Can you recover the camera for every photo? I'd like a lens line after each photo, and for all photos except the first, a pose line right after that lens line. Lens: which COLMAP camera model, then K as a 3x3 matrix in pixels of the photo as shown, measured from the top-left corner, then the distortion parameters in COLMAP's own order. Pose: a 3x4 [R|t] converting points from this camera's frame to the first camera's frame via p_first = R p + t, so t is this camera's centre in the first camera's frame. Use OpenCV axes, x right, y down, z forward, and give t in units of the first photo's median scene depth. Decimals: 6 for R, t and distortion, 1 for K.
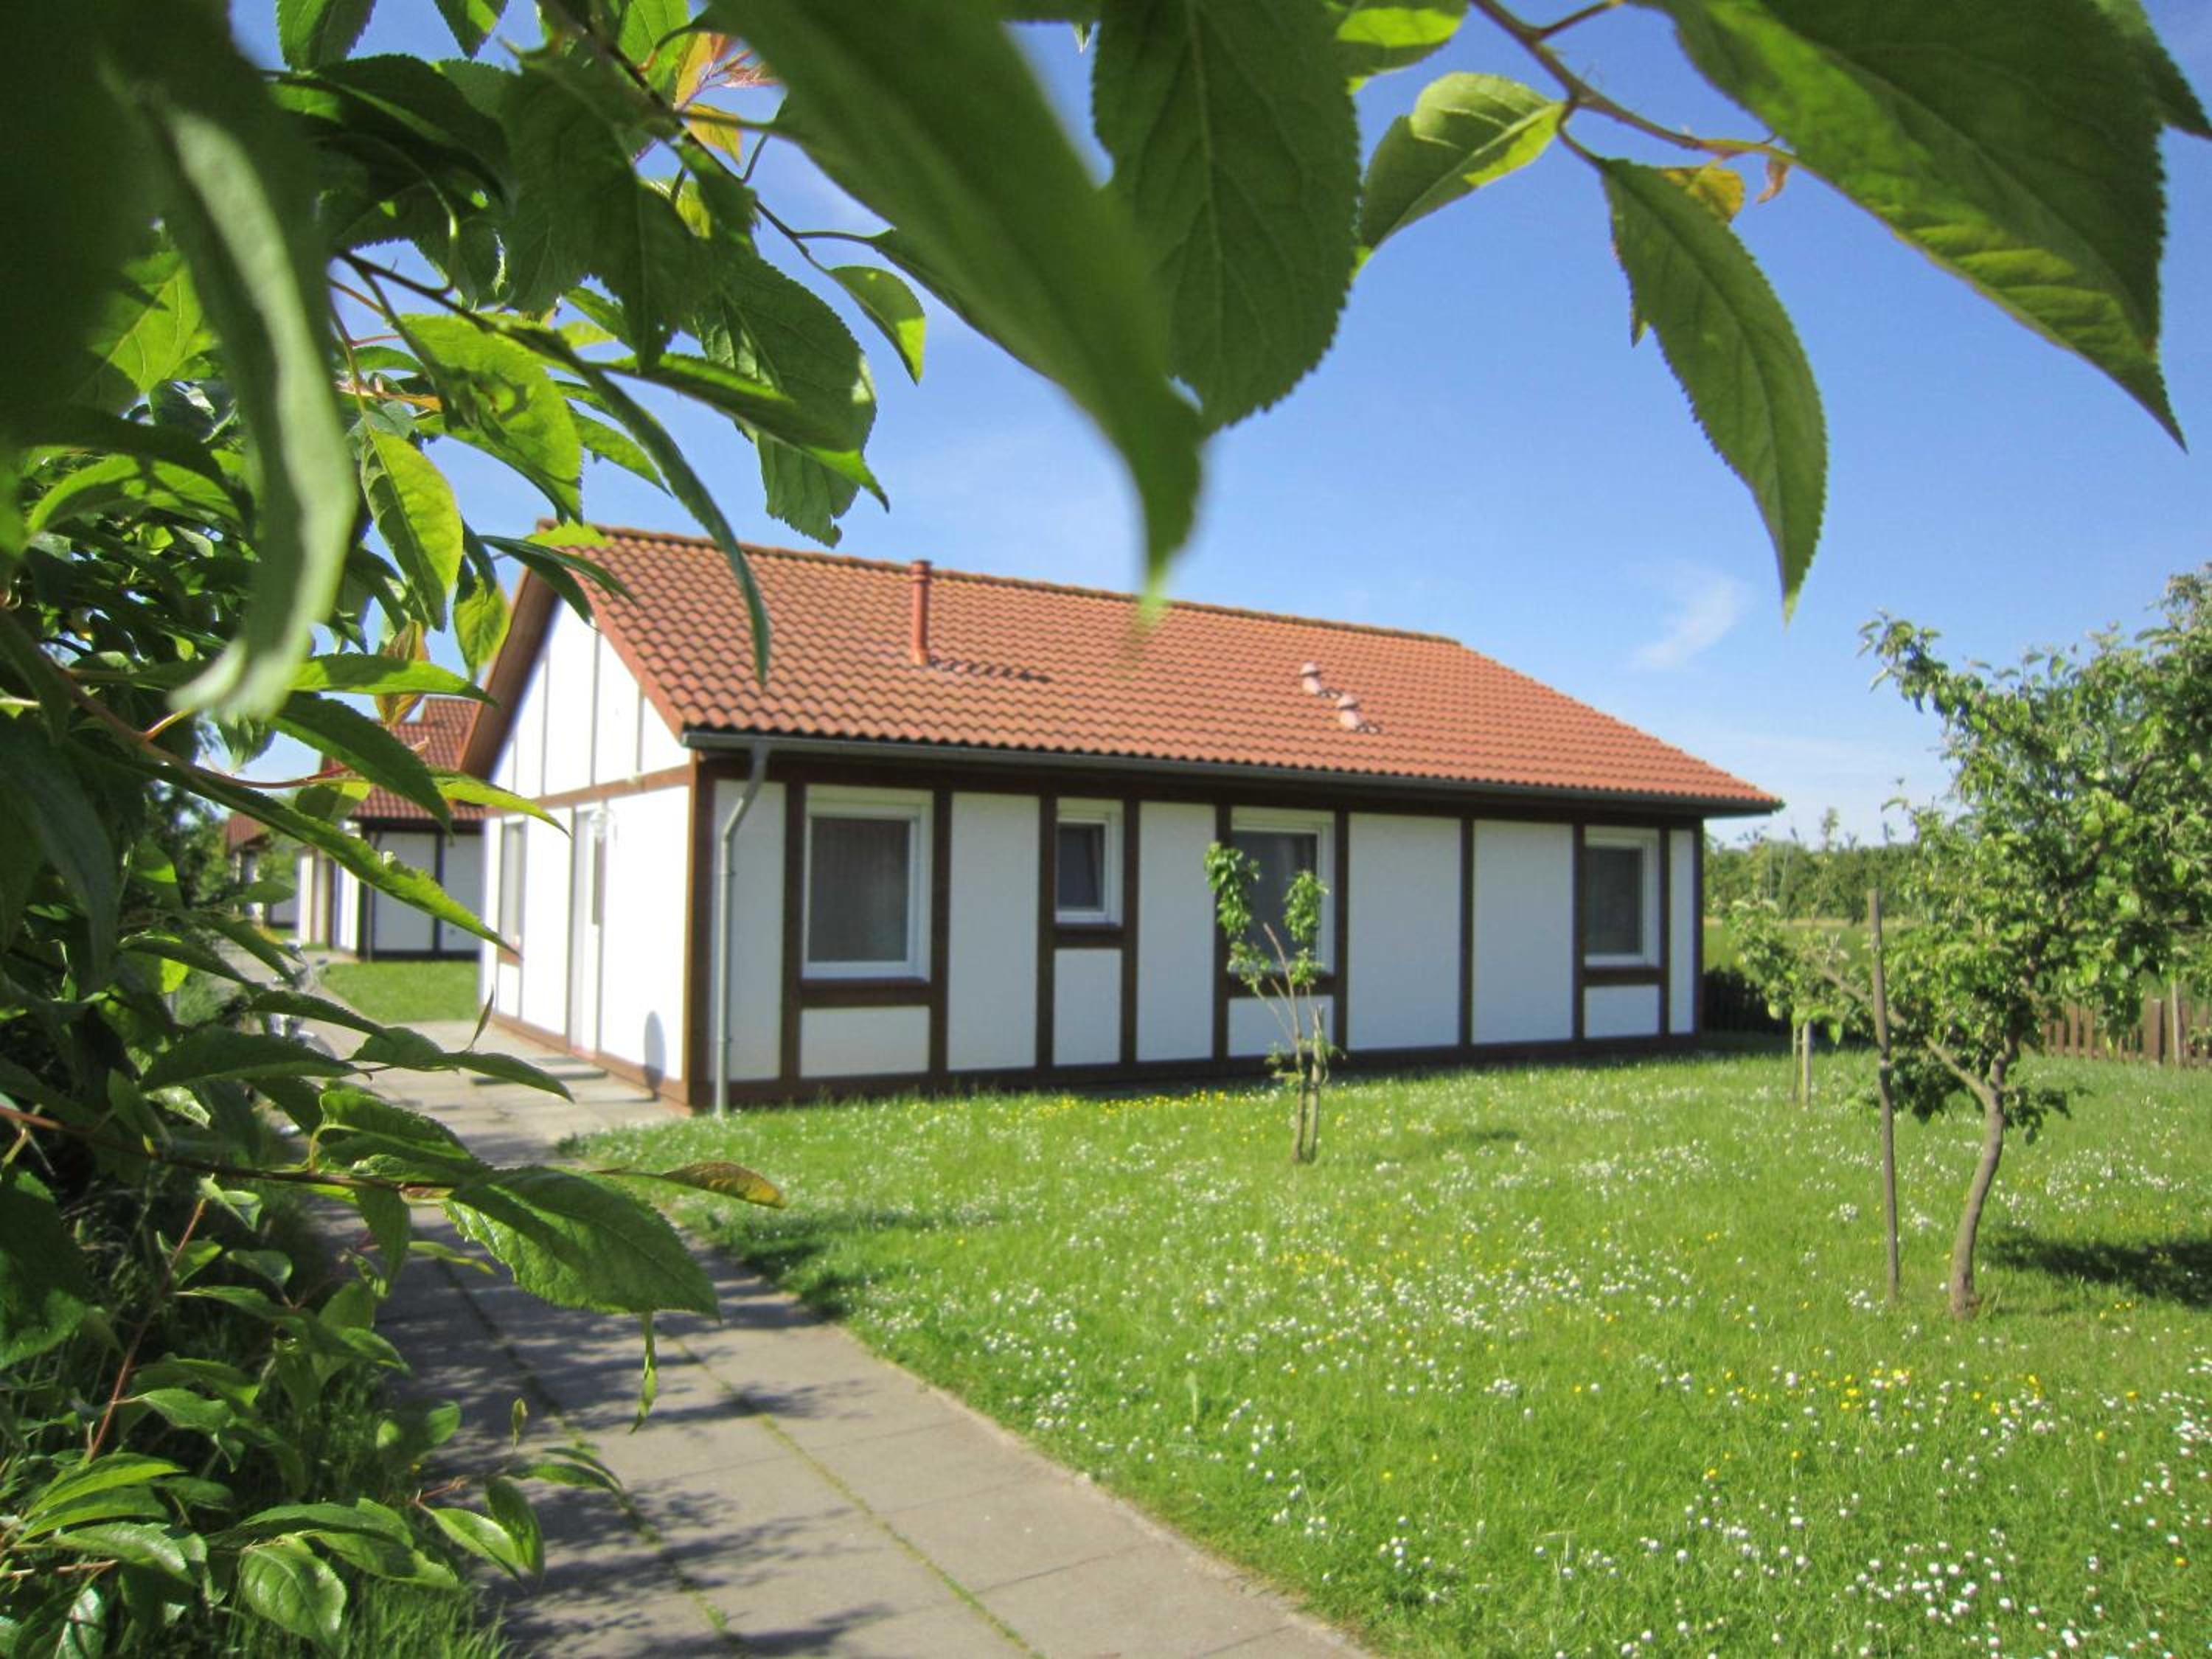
lens RADIAL K [[1541.9, 0, 1126.4], [0, 1541.9, 836.7], [0, 0, 1]] dist [-0.036728, 0.007044]
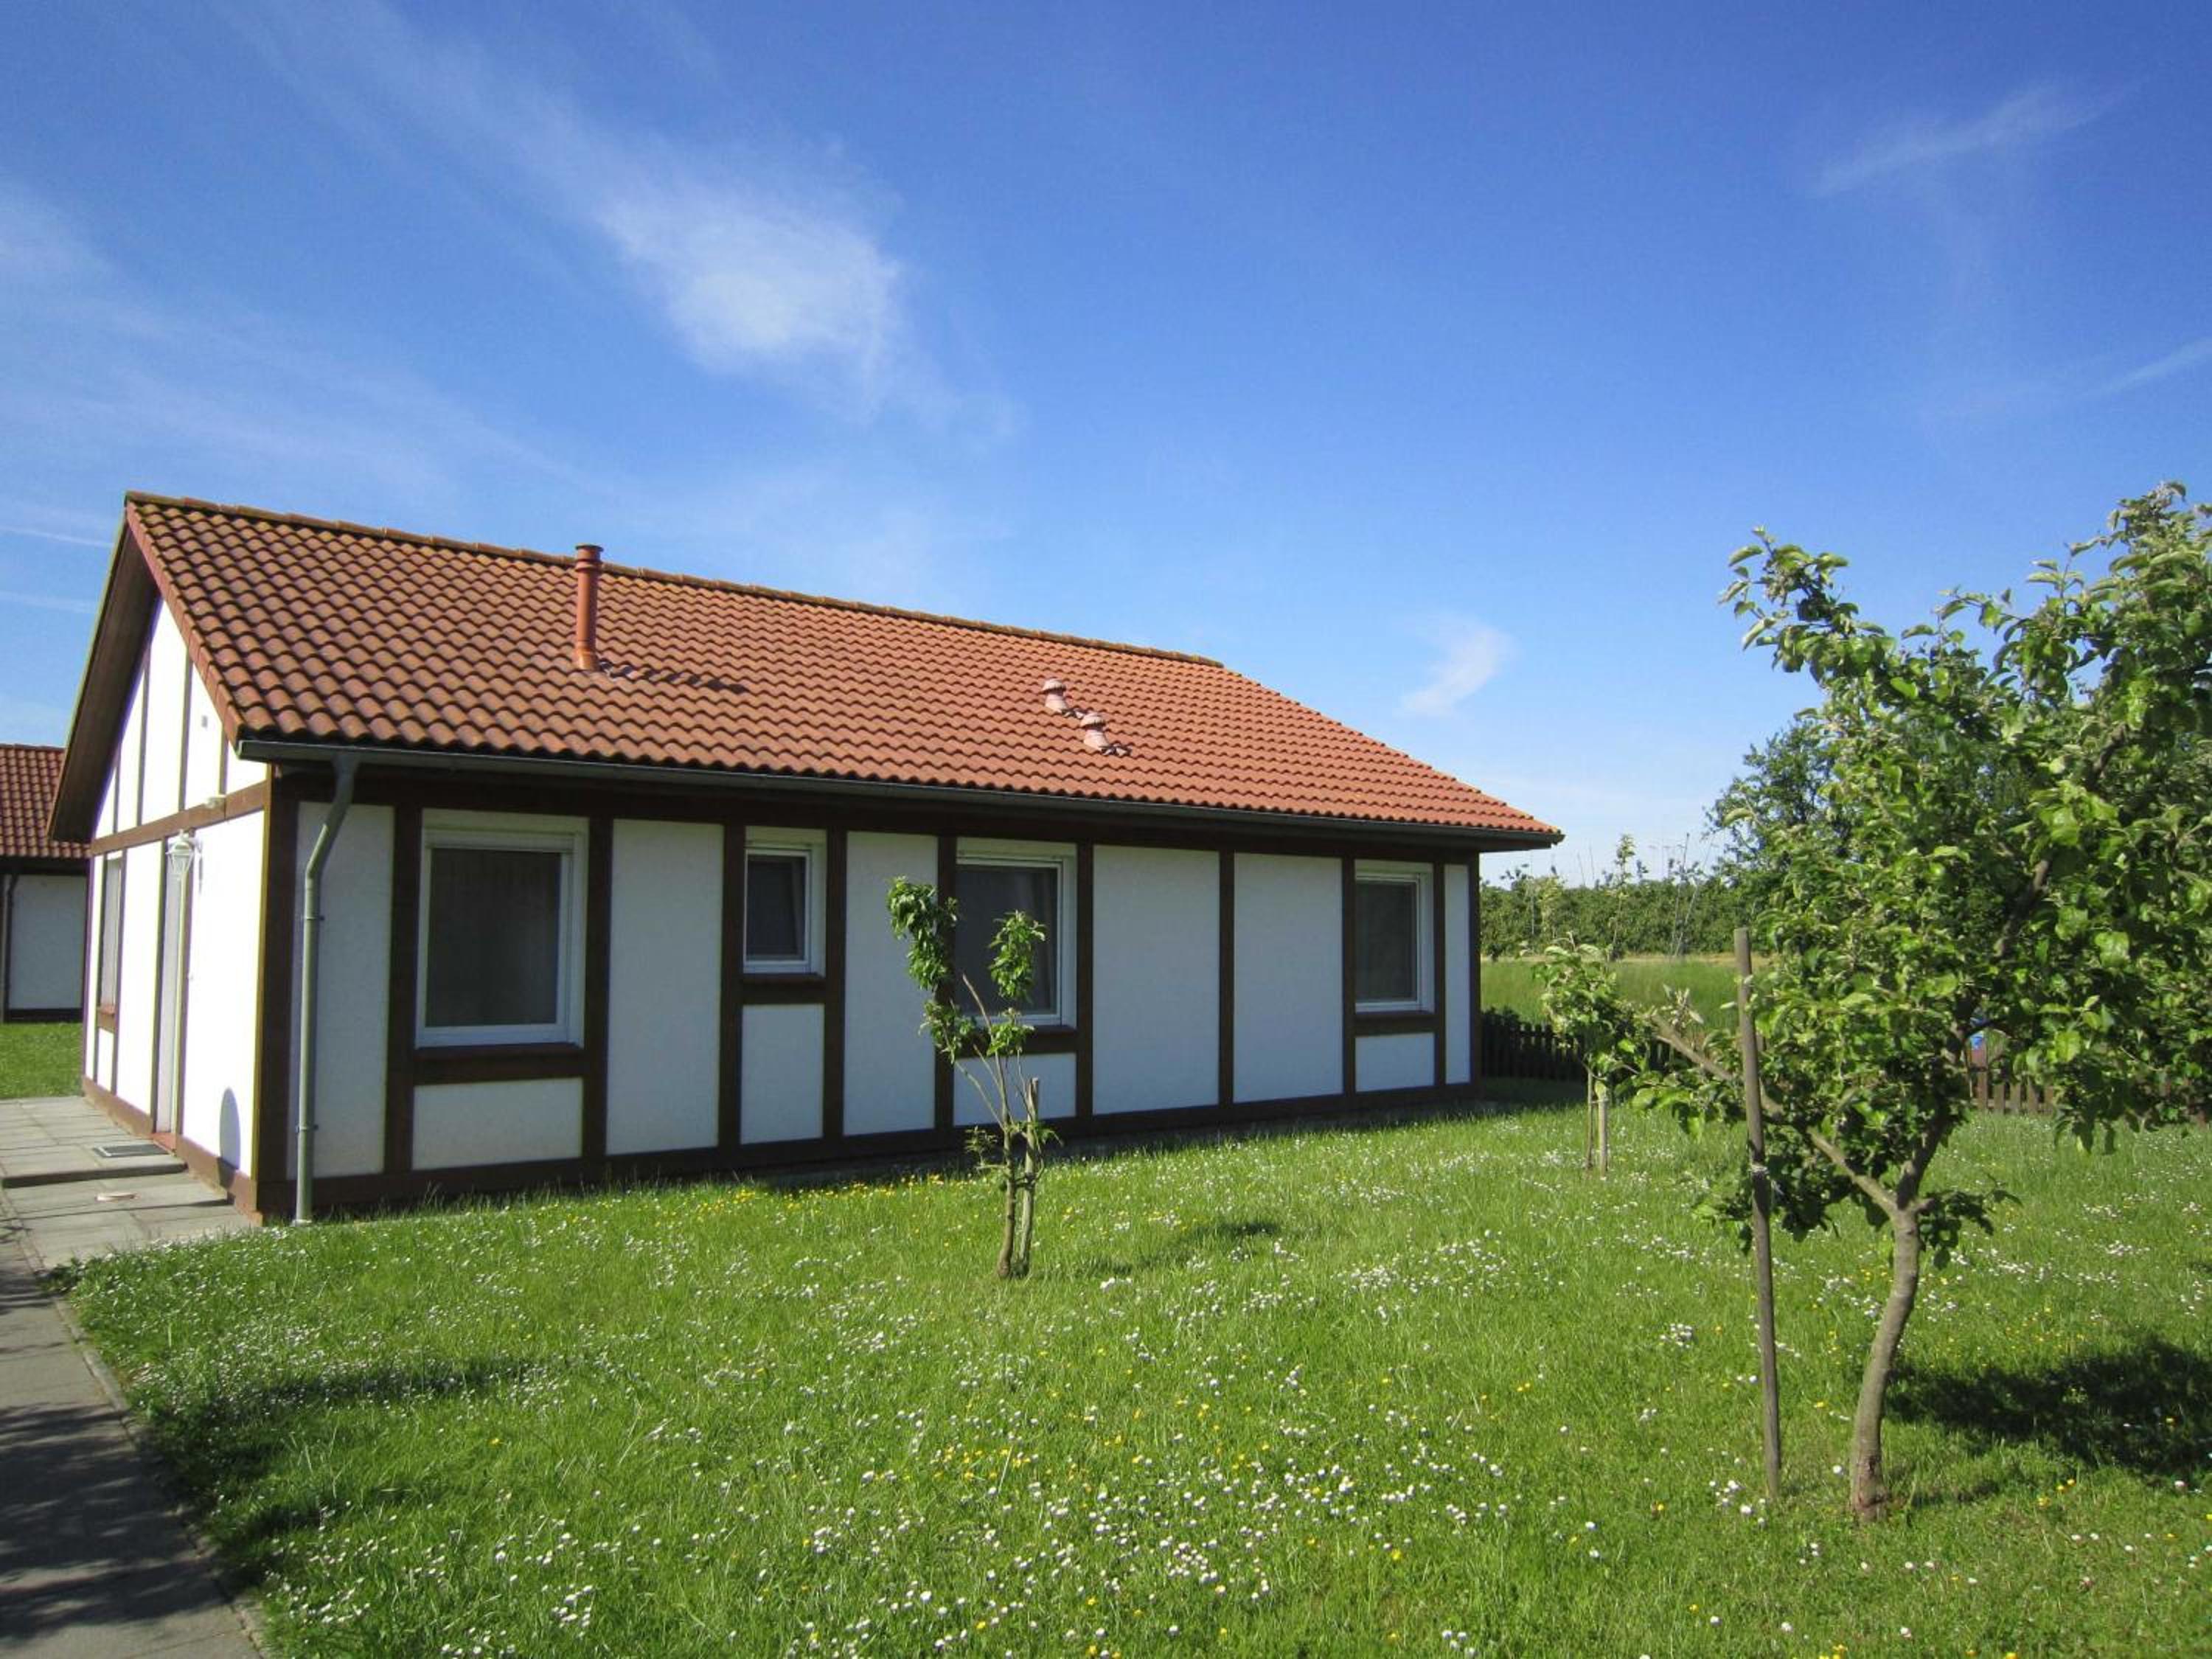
lens RADIAL K [[1541.9, 0, 1103.4], [0, 1541.9, 827.5], [0, 0, 1]] dist [-0.036728, 0.007044]
pose [[0.991745, -0.000084, 0.128230, 0.045153], [0.004313, 0.999456, -0.032704, 0.004398], [-0.128157, 0.032987, 0.991205, 0.151451]]
